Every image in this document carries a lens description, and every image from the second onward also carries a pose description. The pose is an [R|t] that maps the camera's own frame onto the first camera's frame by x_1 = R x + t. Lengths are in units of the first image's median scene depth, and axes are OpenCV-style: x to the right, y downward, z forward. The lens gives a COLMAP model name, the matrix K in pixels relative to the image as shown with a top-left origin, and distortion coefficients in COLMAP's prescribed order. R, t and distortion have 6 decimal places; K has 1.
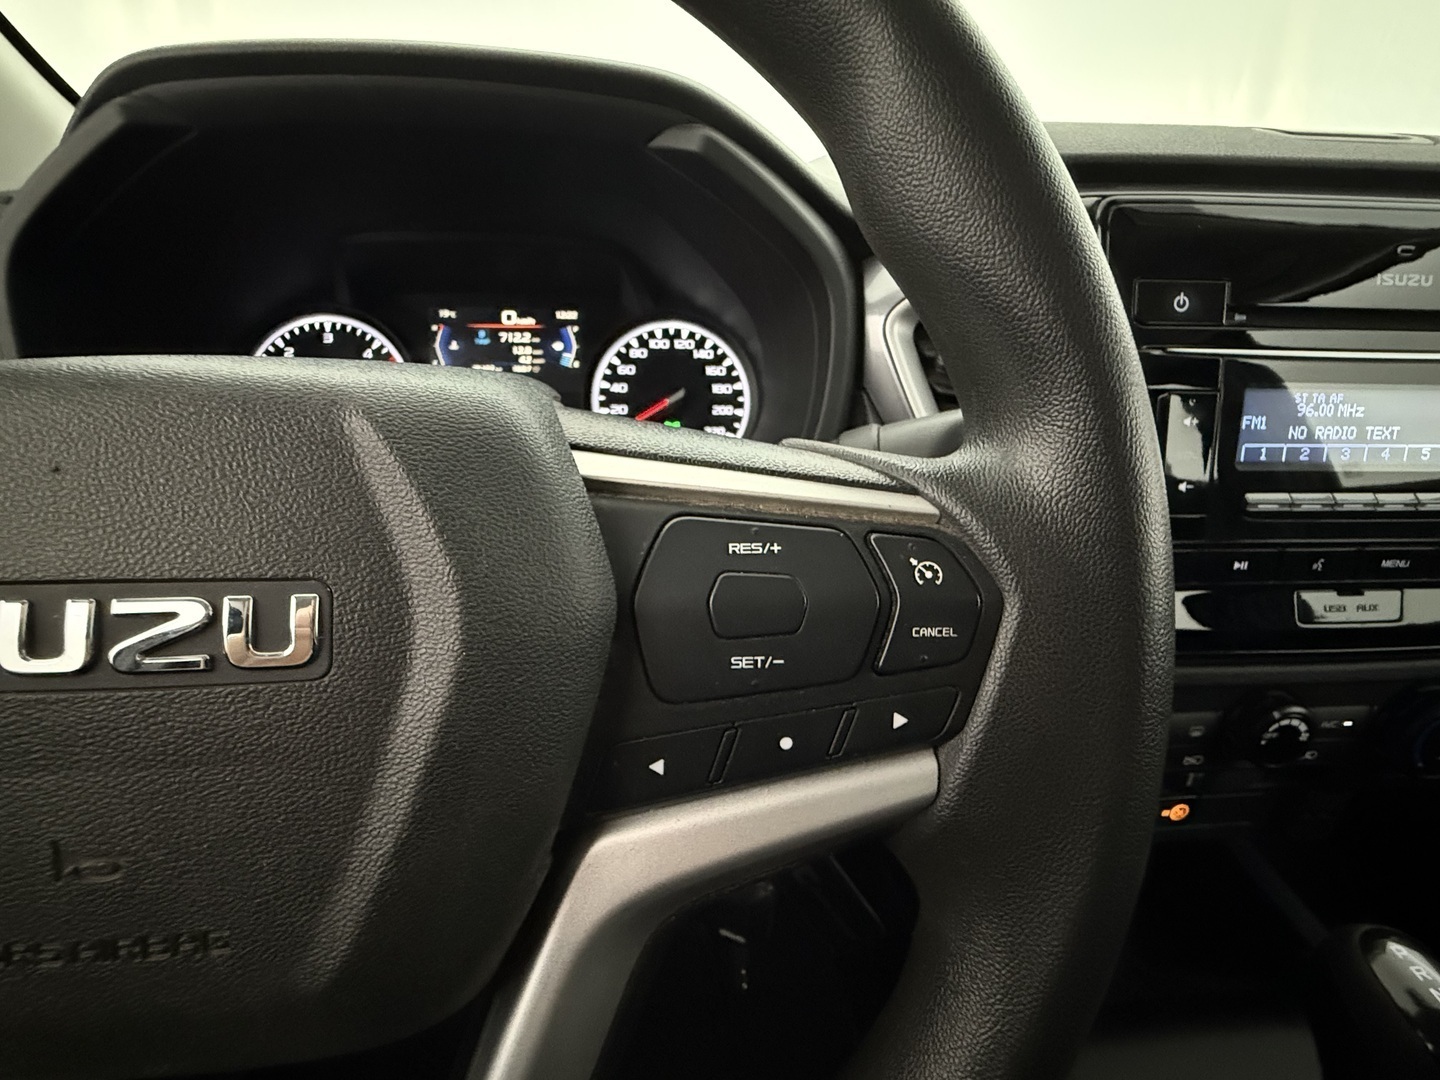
lens RADIAL K [[669.8, 0, 720.0], [0, 669.8, 540.0], [0, 0, 1]] dist [0.000955, 0.000436]
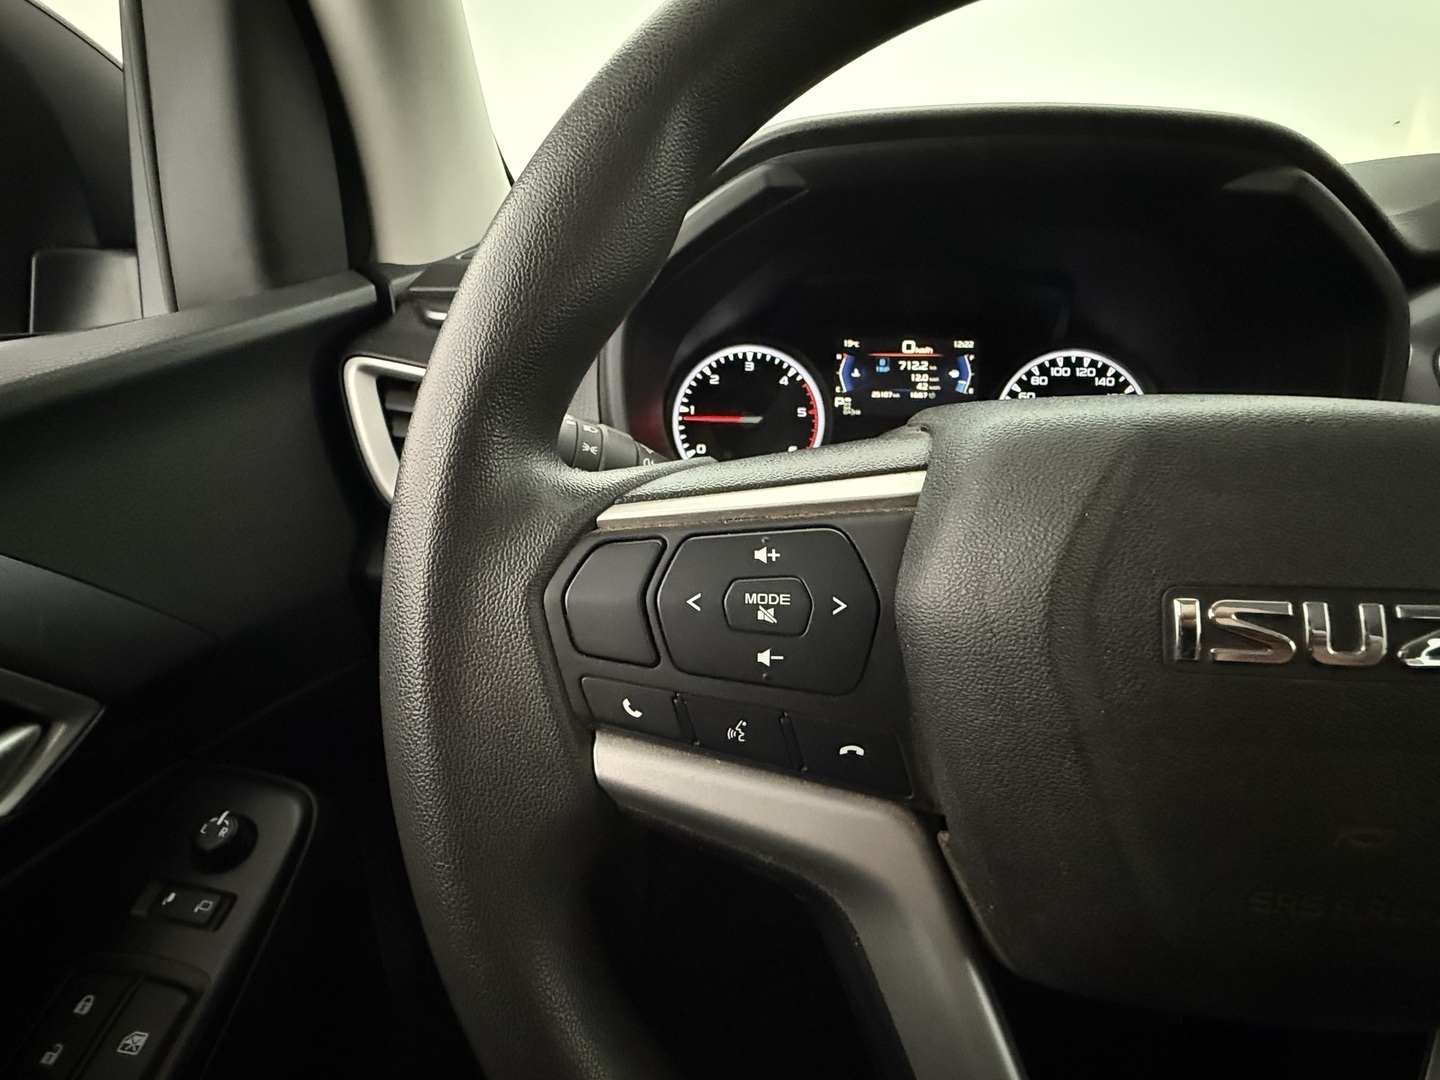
lens RADIAL K [[669.8, 0, 720.0], [0, 669.8, 540.0], [0, 0, 1]] dist [0.000955, 0.000436]
pose [[0.993214, 0.028952, -0.112642, -0.486507], [-0.032346, 0.999073, -0.028422, 0.011963], [0.111715, 0.031873, 0.993229, -0.073416]]
